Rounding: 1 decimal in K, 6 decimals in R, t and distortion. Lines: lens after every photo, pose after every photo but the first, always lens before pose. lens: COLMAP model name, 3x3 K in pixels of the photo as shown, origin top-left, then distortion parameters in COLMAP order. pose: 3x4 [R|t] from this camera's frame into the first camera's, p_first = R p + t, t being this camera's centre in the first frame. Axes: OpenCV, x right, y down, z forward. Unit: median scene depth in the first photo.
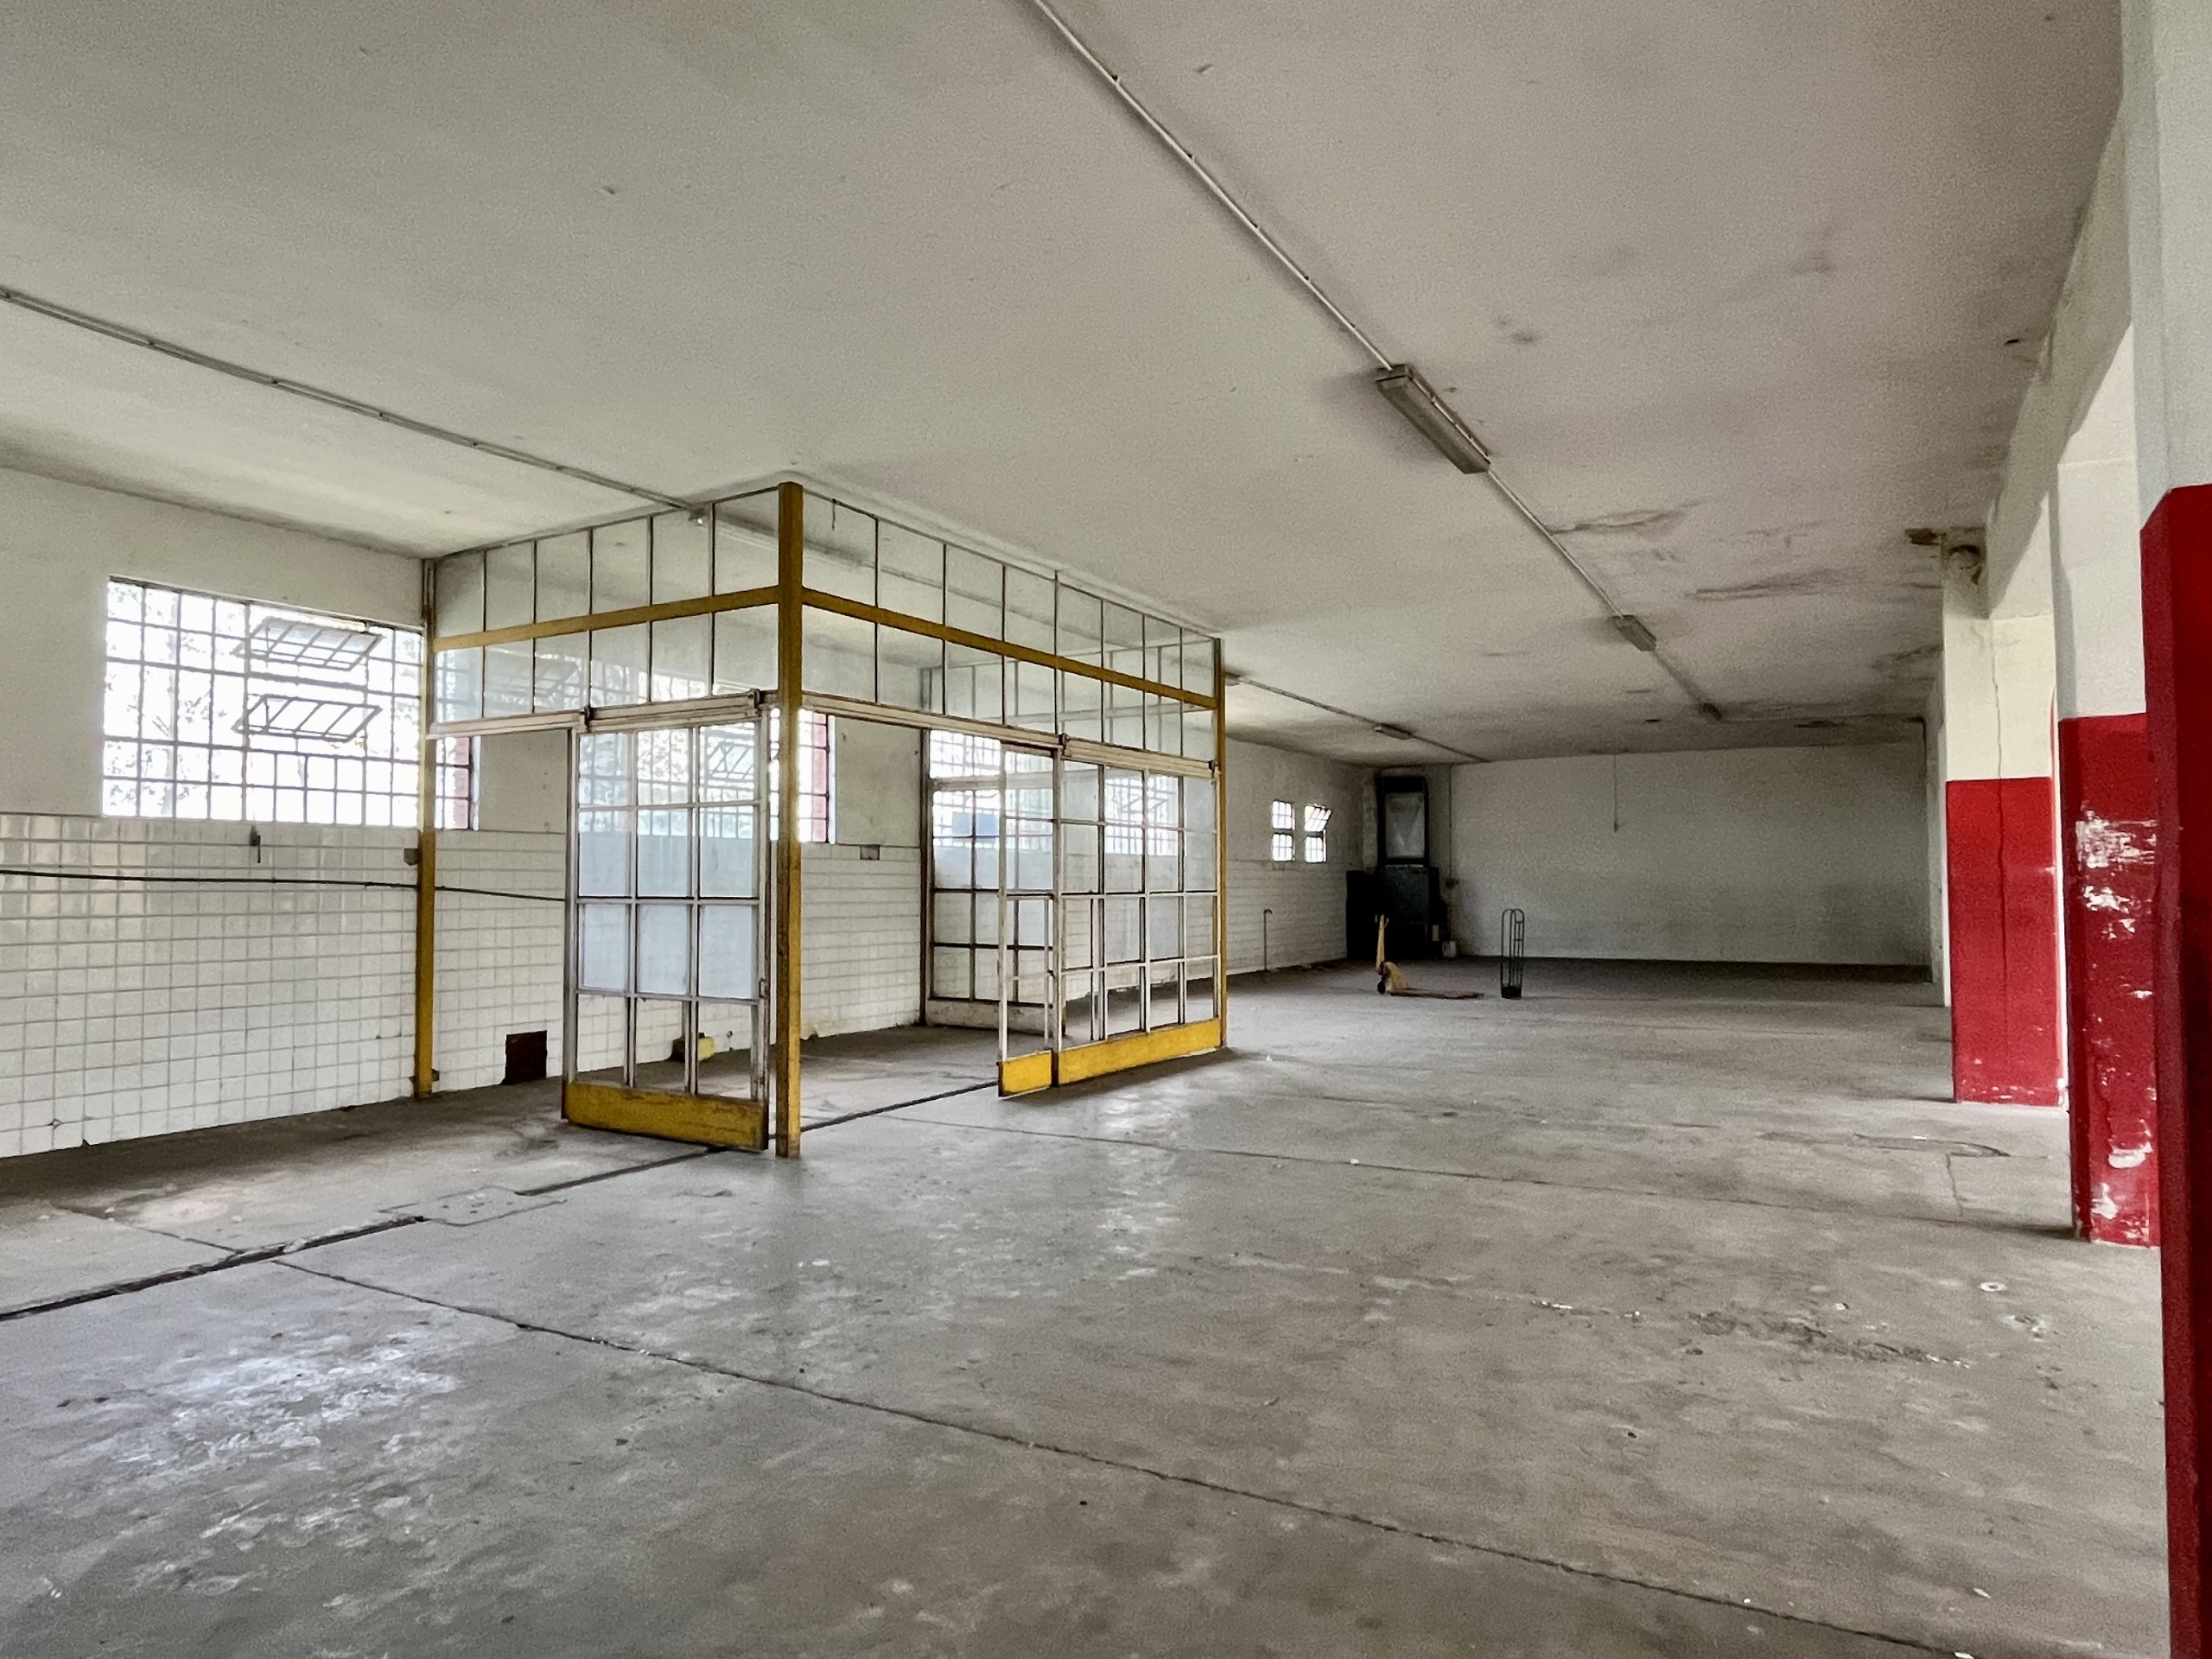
lens RADIAL K [[1322.5, 0, 1113.0], [0, 1322.5, 833.3], [0, 0, 1]] dist [-0.005253, -0.001001]
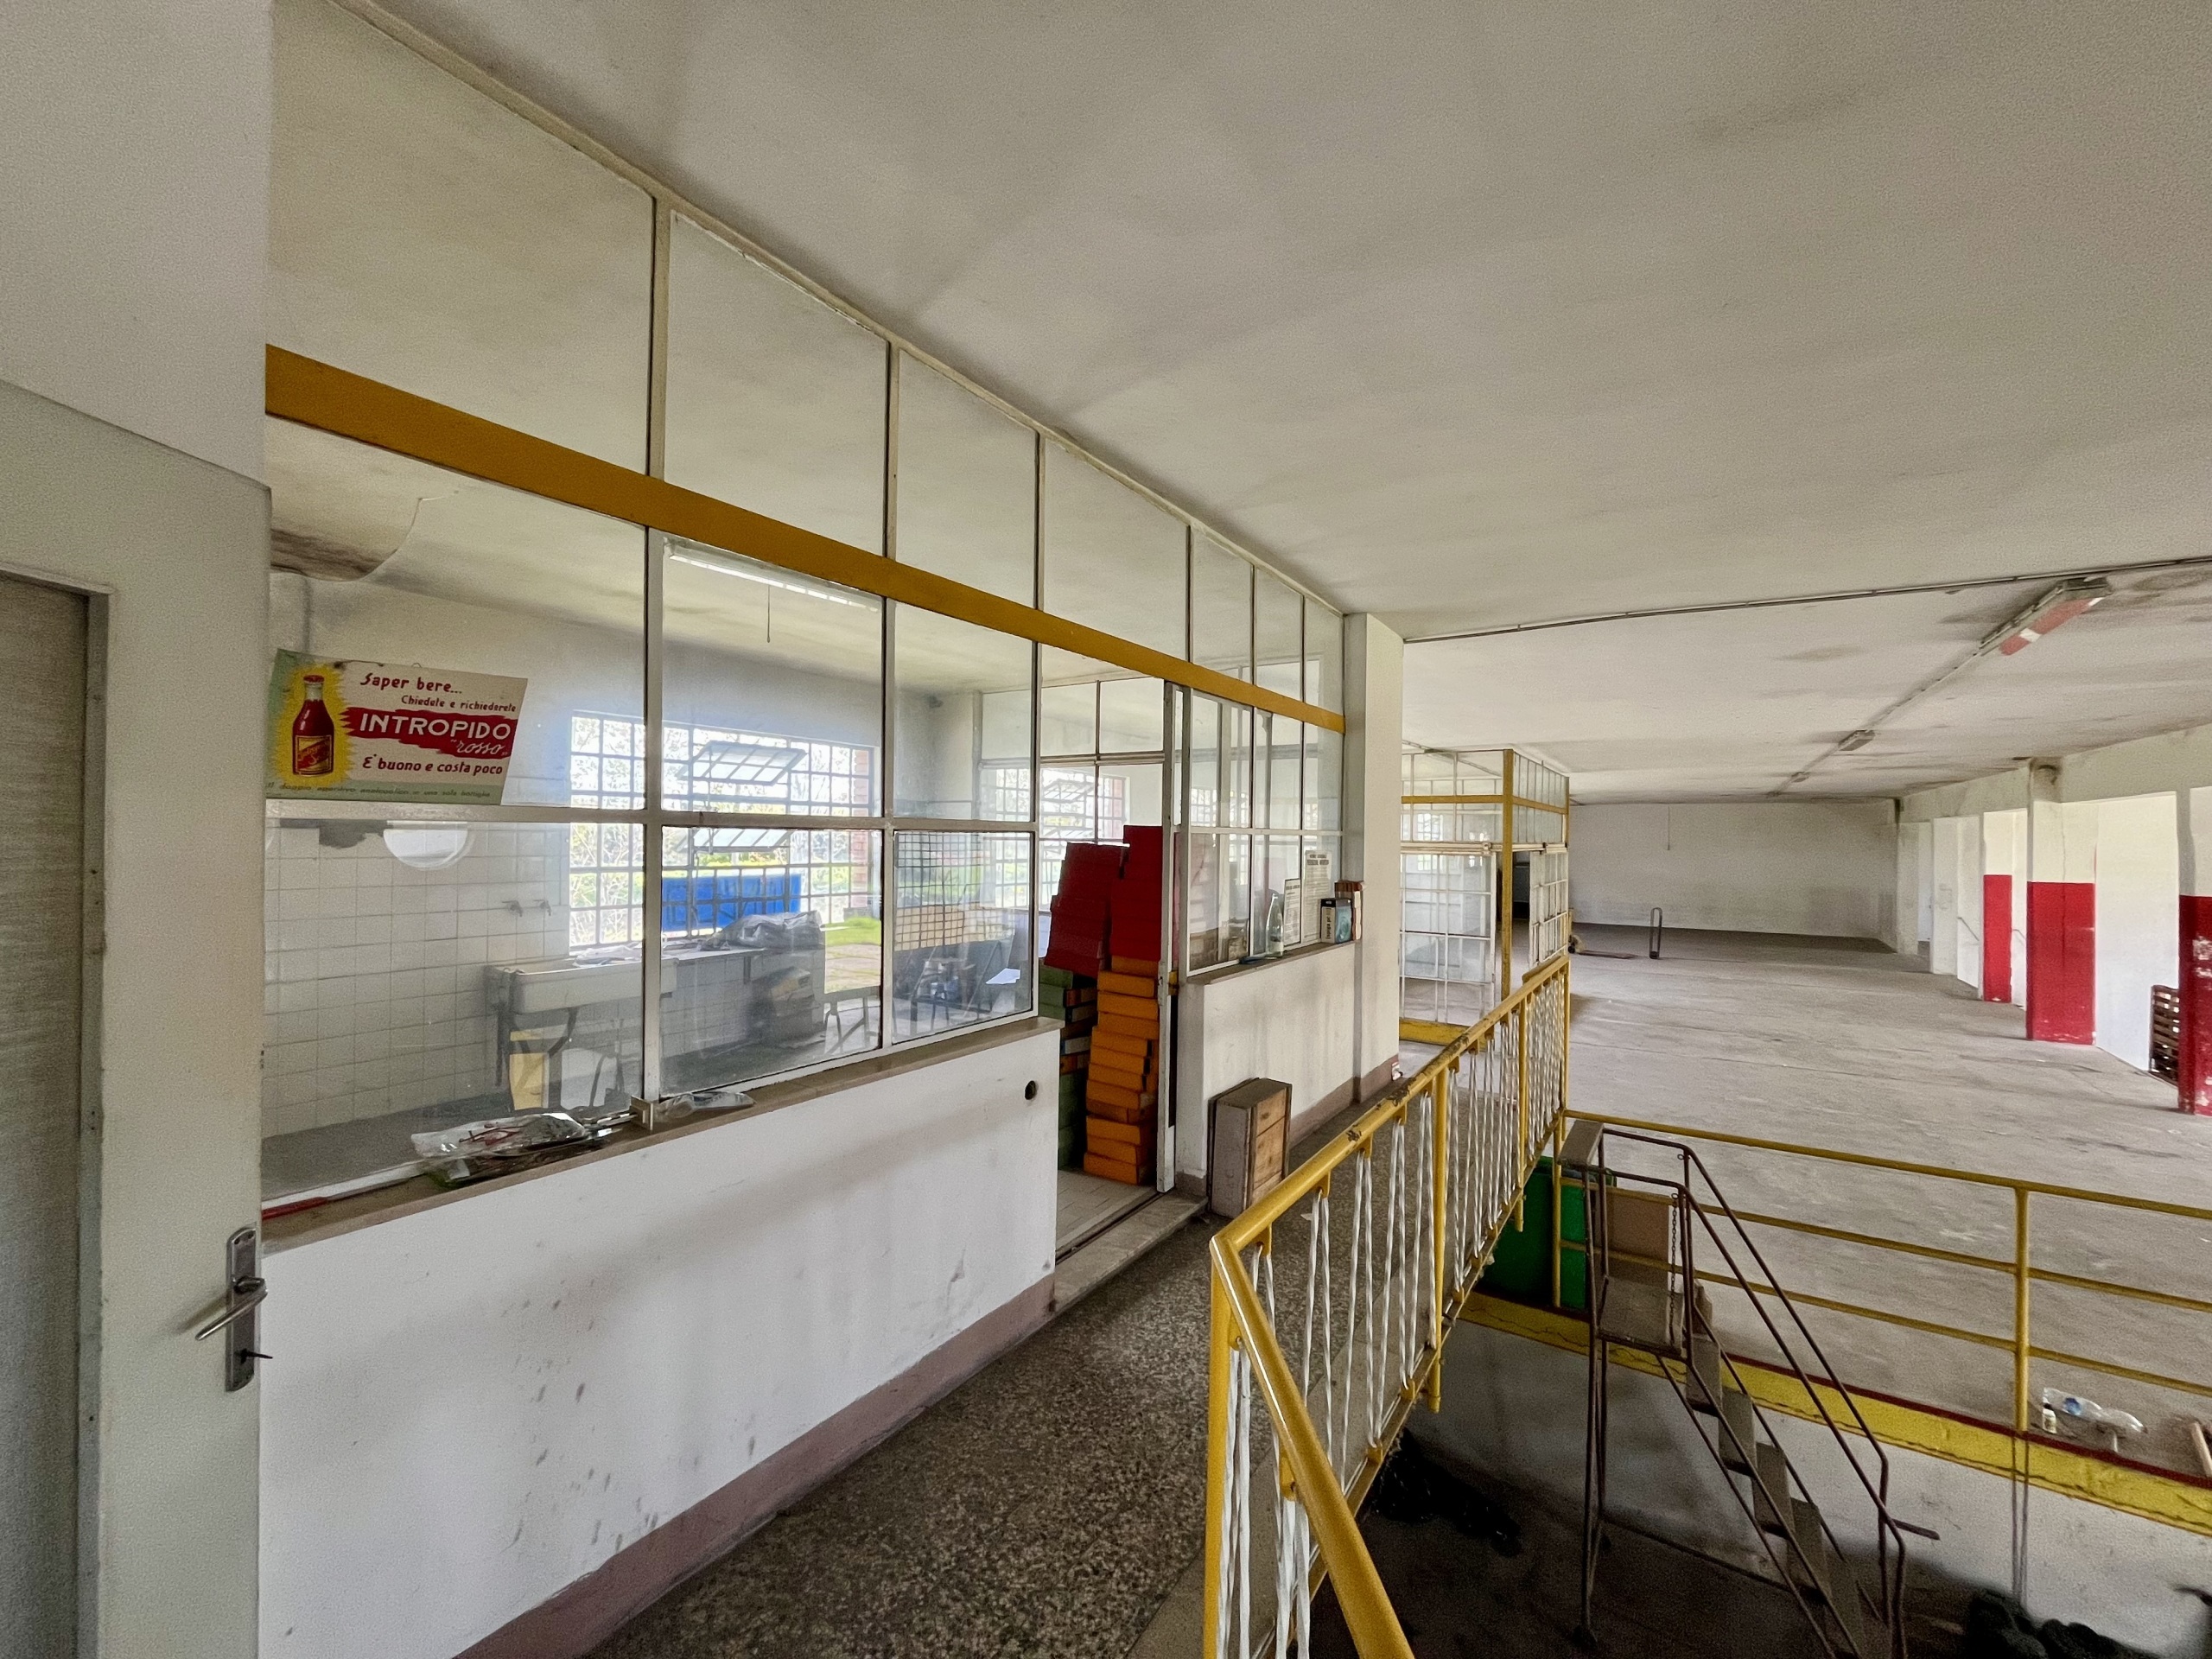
lens RADIAL K [[896.4, 0, 1103.3], [0, 896.4, 830.4], [0, 0, 1]] dist [-0.003646, 0.000763]
pose [[0.997878, 0.015693, -0.063192, -0.743574], [-0.013778, 0.999436, 0.030624, -0.149499], [0.063637, -0.029689, 0.997531, -0.477829]]
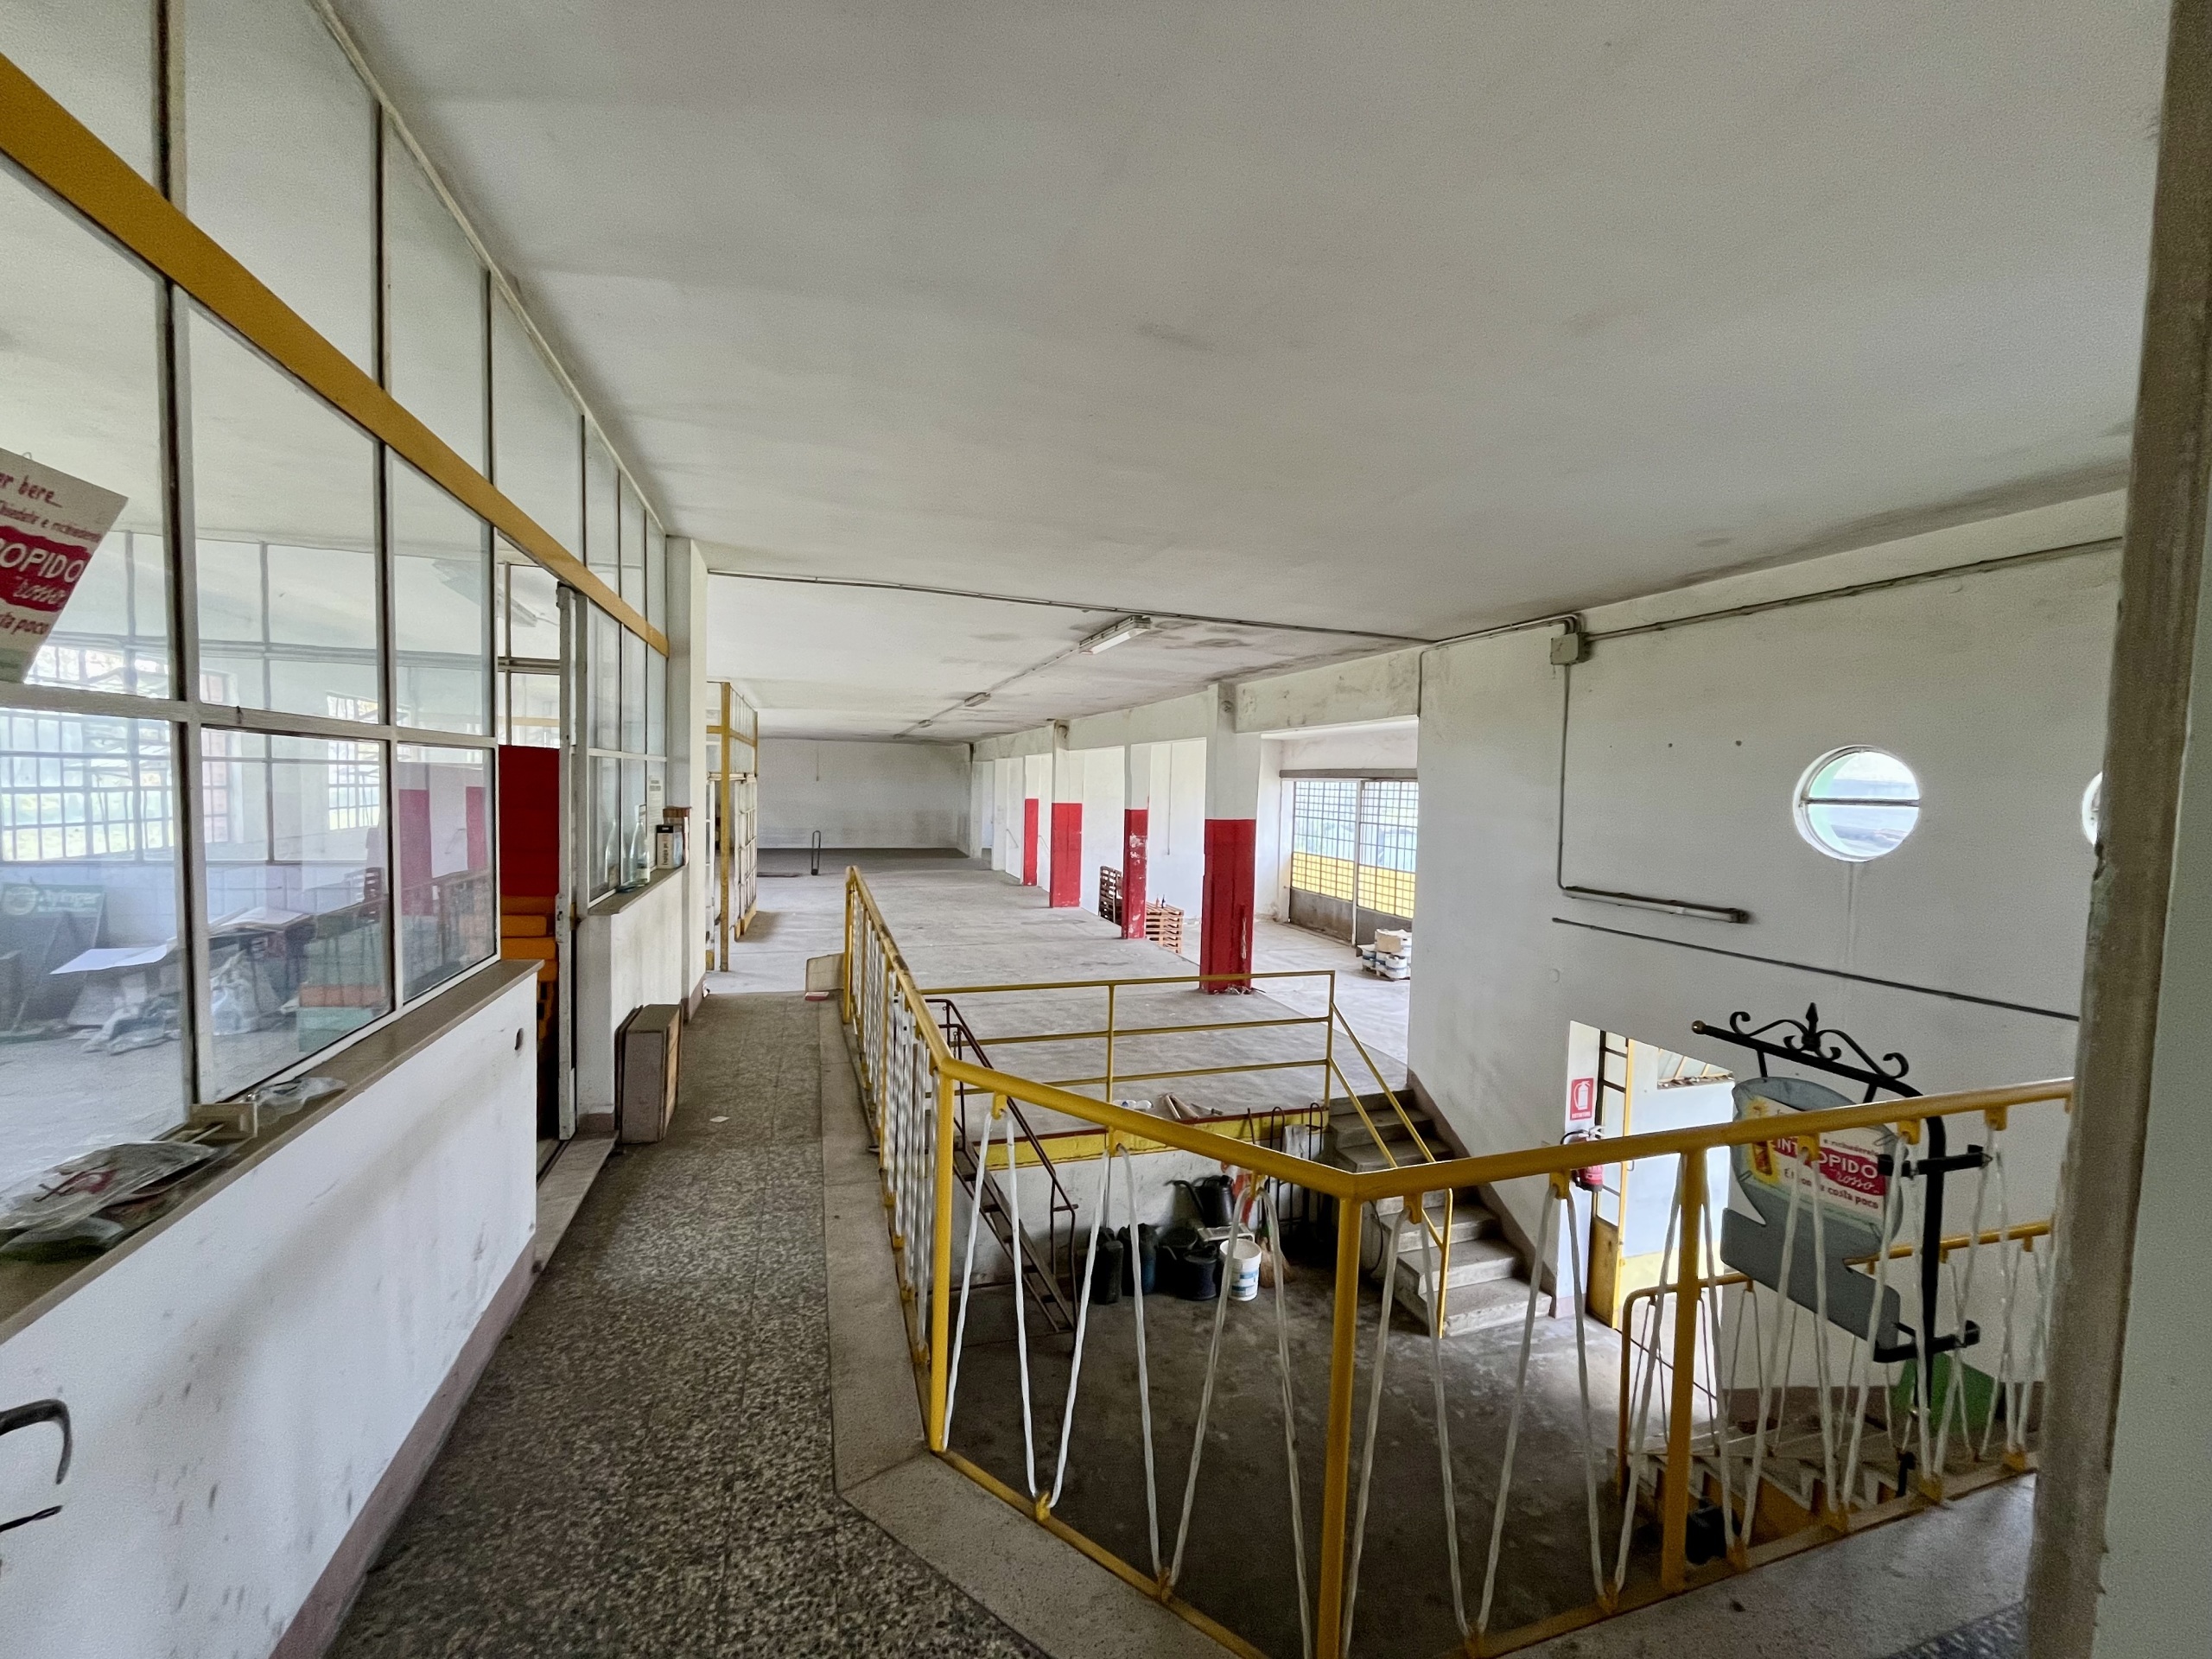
lens RADIAL K [[896.4, 0, 1101.3], [0, 896.4, 826.5], [0, 0, 1]] dist [-0.003646, 0.000763]
pose [[0.671286, -0.015405, 0.741039, -0.871121], [-0.054491, 0.996053, 0.070068, -0.144229], [-0.739193, -0.087416, 0.667796, -0.484980]]
